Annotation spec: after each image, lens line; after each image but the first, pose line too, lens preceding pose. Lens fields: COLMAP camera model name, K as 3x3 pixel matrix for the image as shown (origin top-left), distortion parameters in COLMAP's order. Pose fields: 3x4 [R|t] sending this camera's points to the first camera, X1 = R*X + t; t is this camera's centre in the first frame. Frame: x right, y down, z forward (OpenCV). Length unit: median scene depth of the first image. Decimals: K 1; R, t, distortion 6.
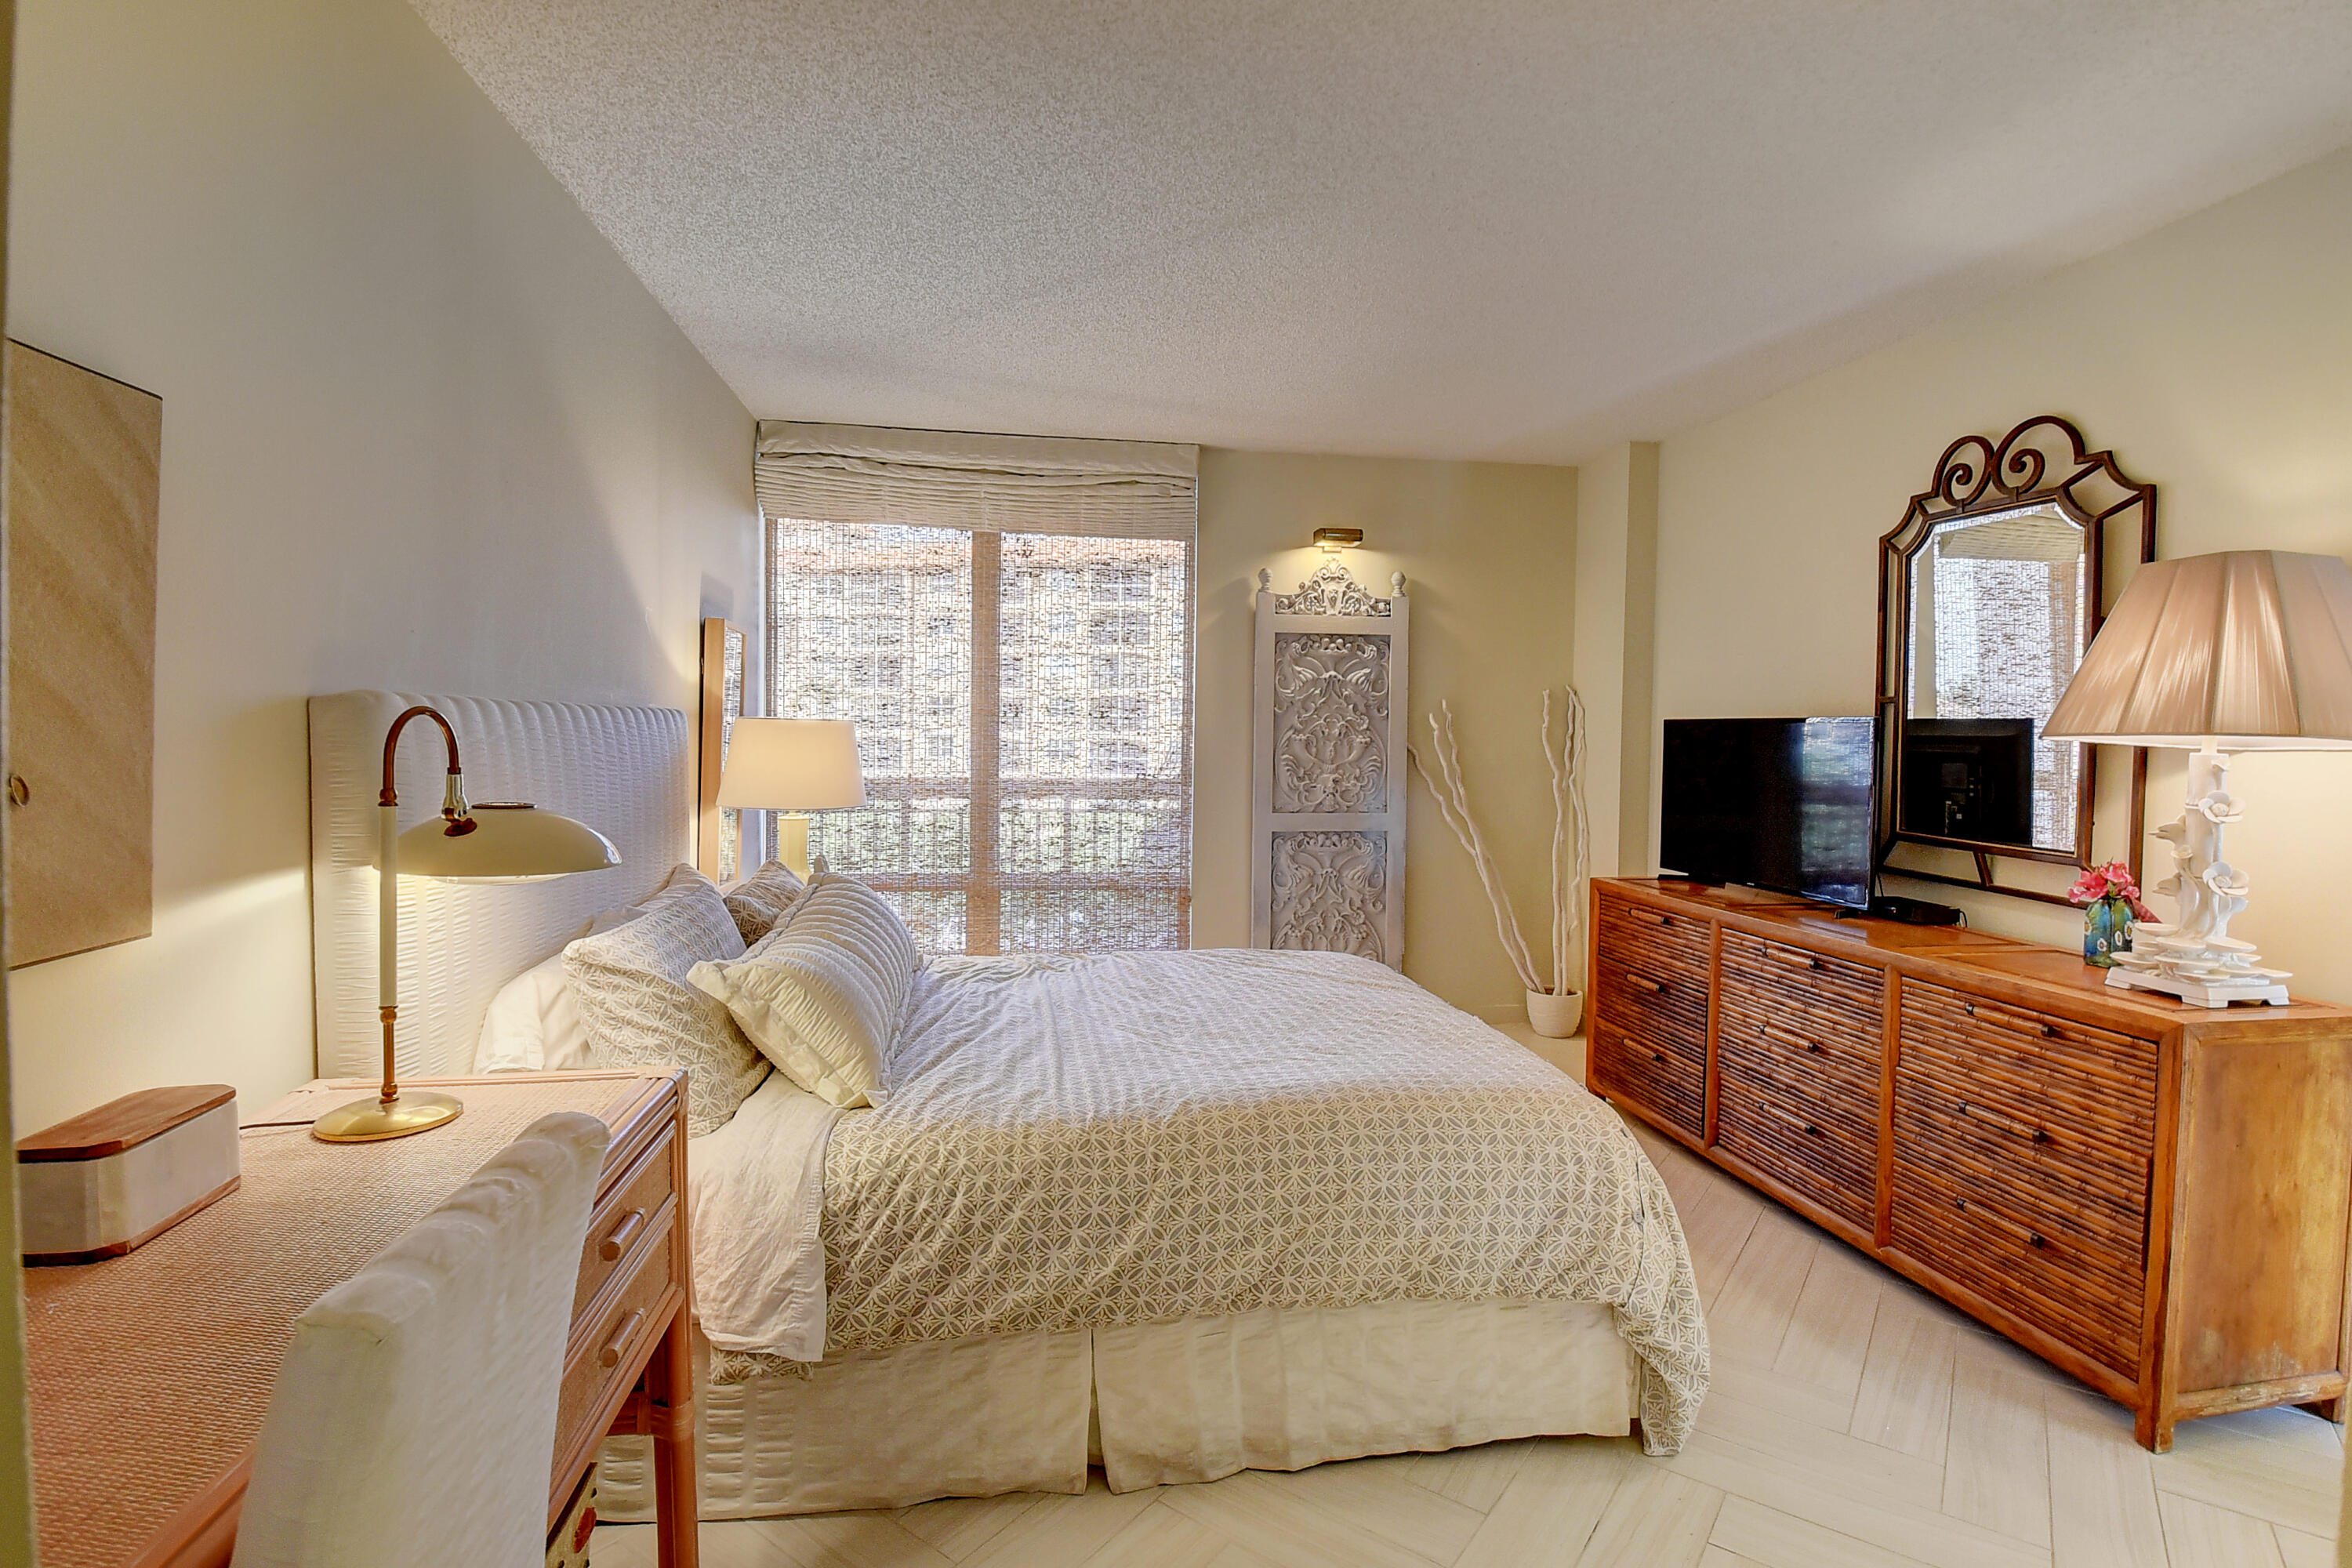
lens RADIAL K [[1097.3, 0, 1172.8], [0, 1097.3, 748.1], [0, 0, 1]] dist [-0.000354, -0.000085]
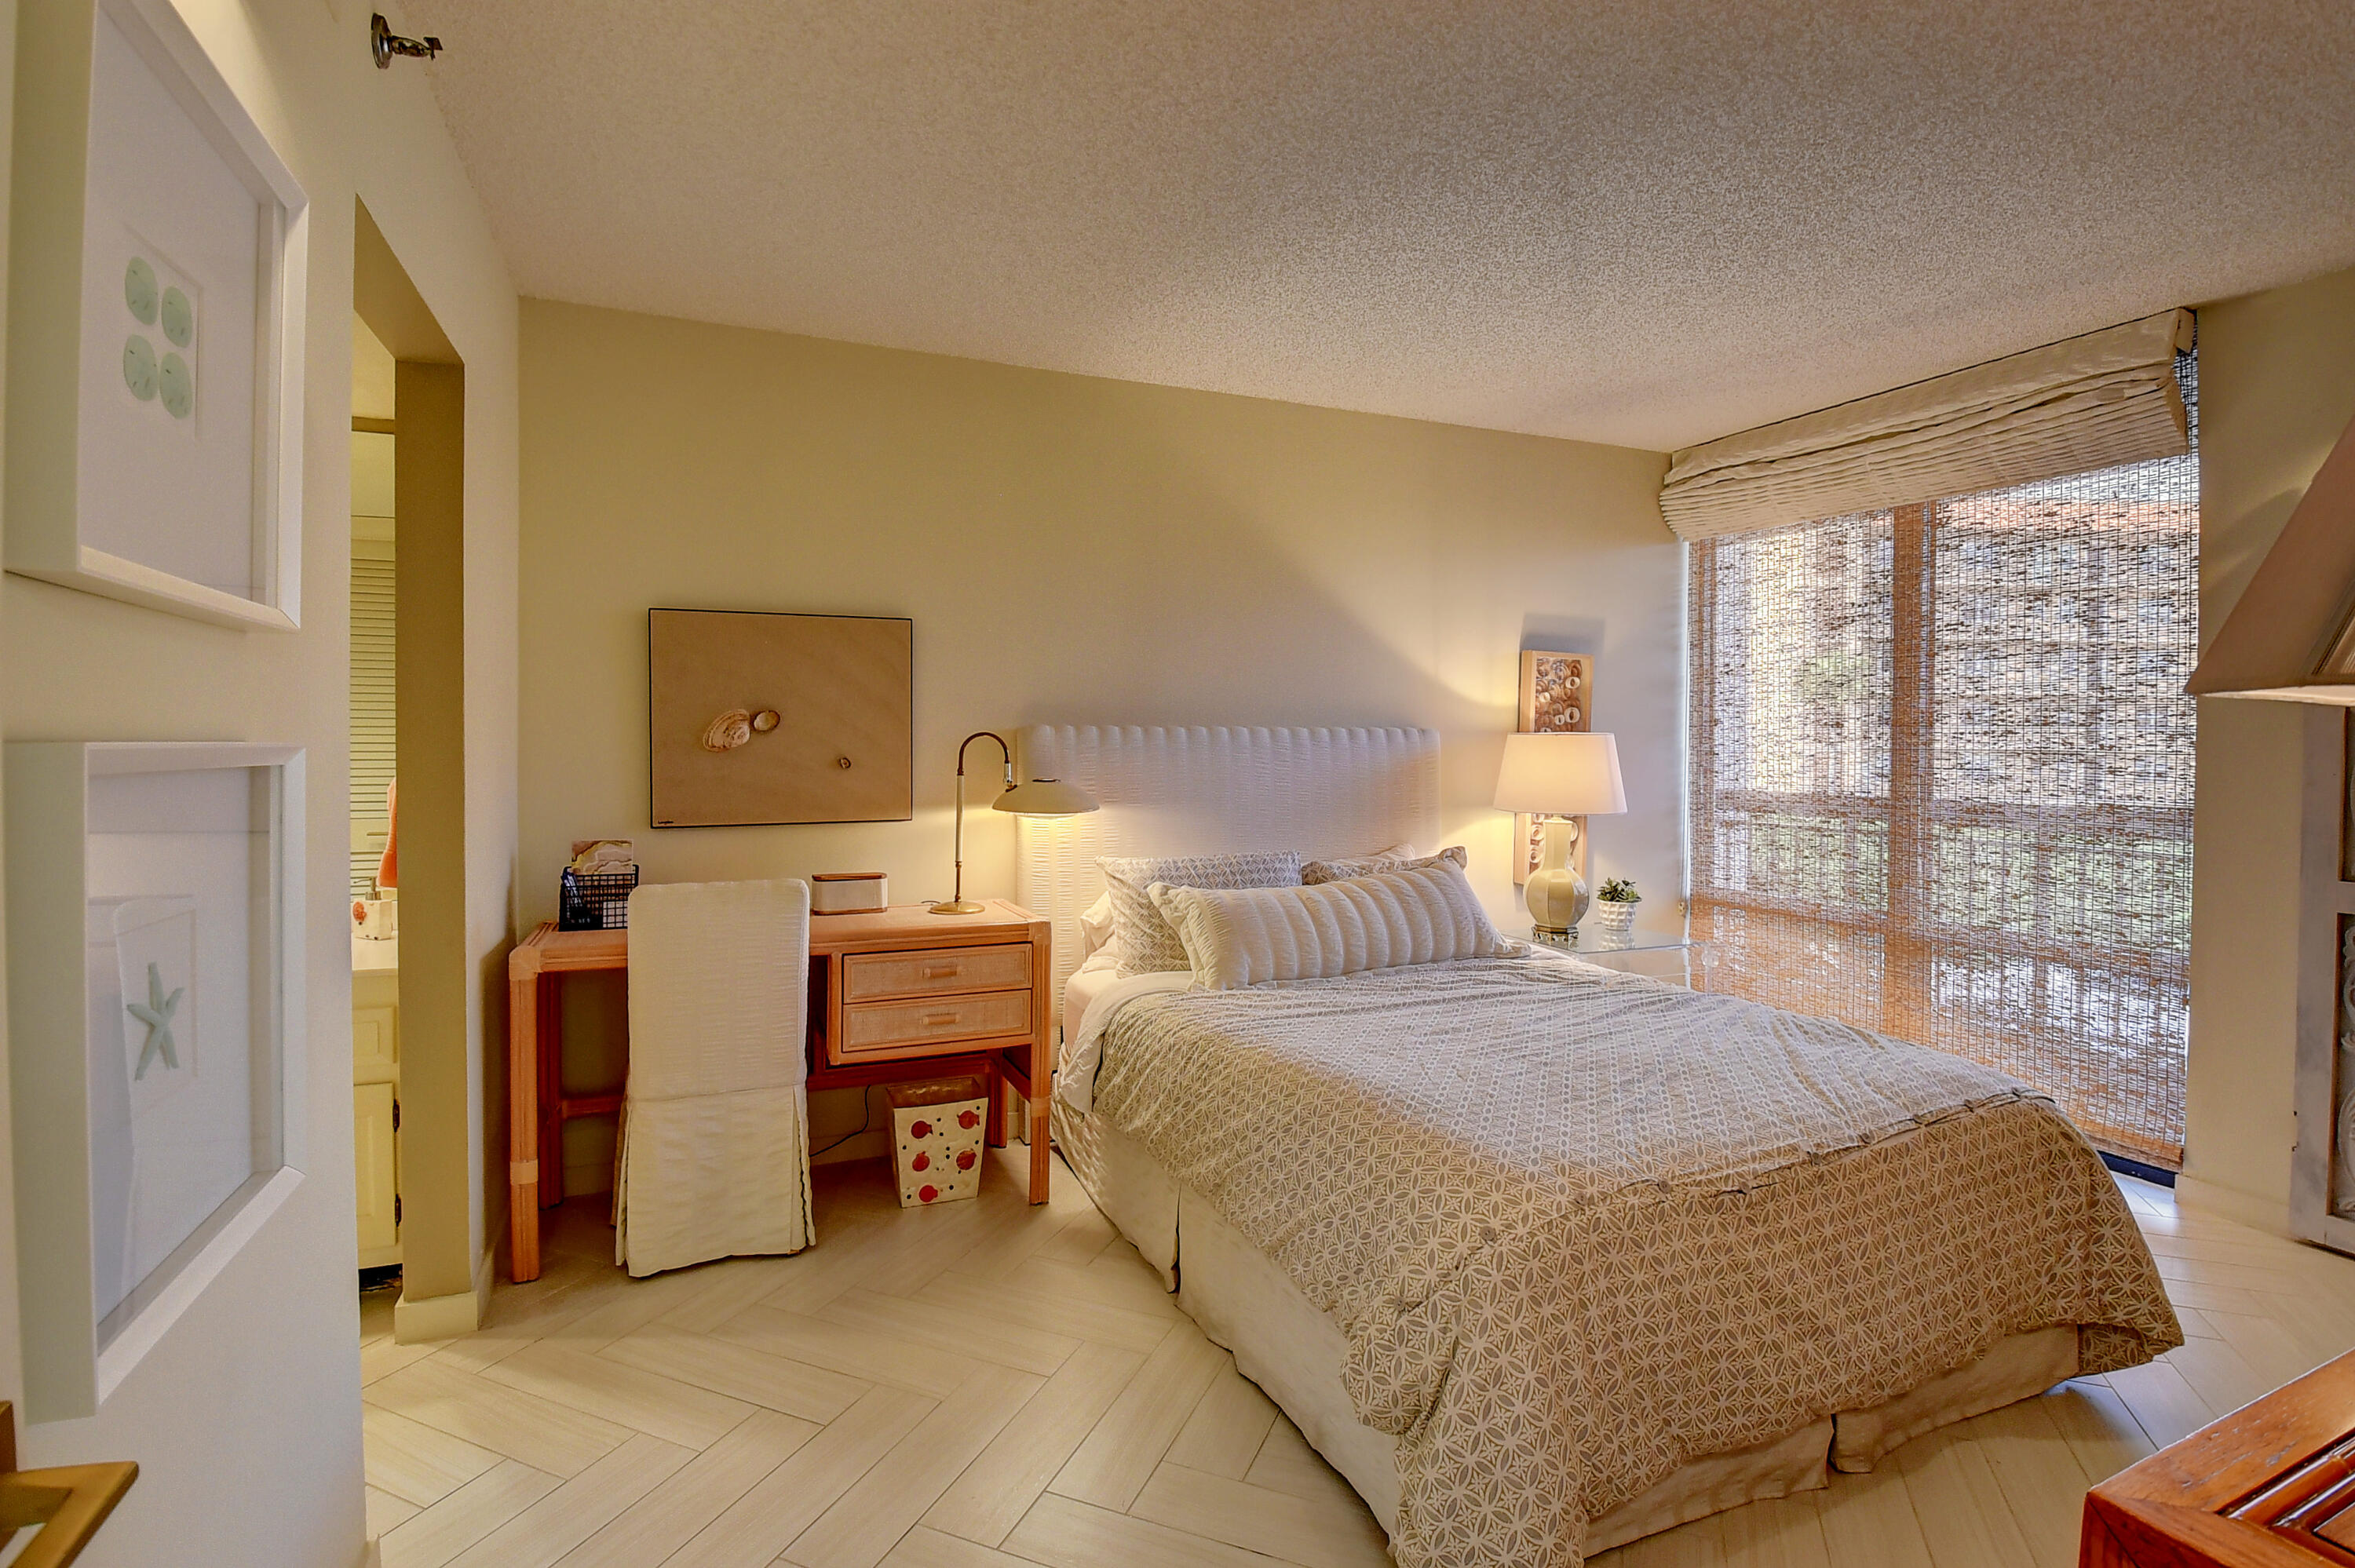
lens RADIAL K [[1098.6, 0, 1174.3], [0, 1098.6, 748.0], [0, 0, 1]] dist [-0.000354, -0.000085]
pose [[0.268615, -0.005863, -0.963230, 0.500004], [-0.014375, 0.999846, -0.010095, 0.004123], [0.963140, 0.016558, 0.268489, 0.250573]]
